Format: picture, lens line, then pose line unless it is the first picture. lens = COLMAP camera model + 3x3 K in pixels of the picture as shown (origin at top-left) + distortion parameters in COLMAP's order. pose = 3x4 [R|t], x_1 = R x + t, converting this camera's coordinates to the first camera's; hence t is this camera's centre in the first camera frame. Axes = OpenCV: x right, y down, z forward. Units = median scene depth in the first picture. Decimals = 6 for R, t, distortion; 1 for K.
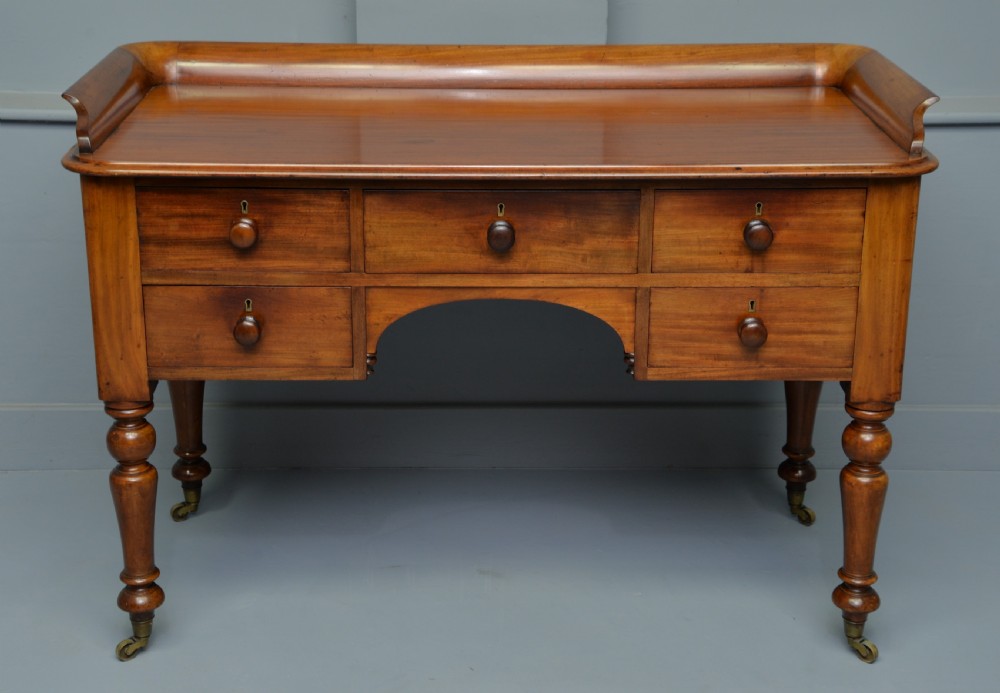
lens RADIAL K [[1868.4, 0, 495.1], [0, 1868.4, 320.4], [0, 0, 1]] dist [0.368972, 2.850812]
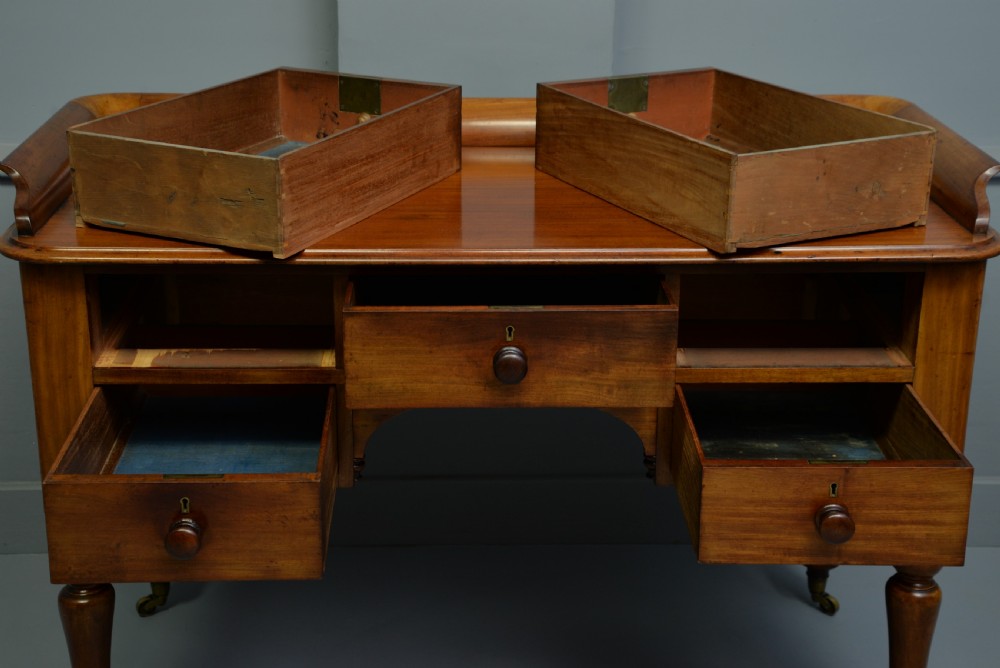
lens RADIAL K [[1507.8, 0, 500.8], [0, 1507.8, 321.8], [0, 0, 1]] dist [0.222722, 1.365935]
pose [[0.999933, -0.001877, 0.011409, -0.008405], [0.001064, 0.997486, 0.070856, -0.110781], [-0.011514, -0.070839, 0.997421, 0.334286]]
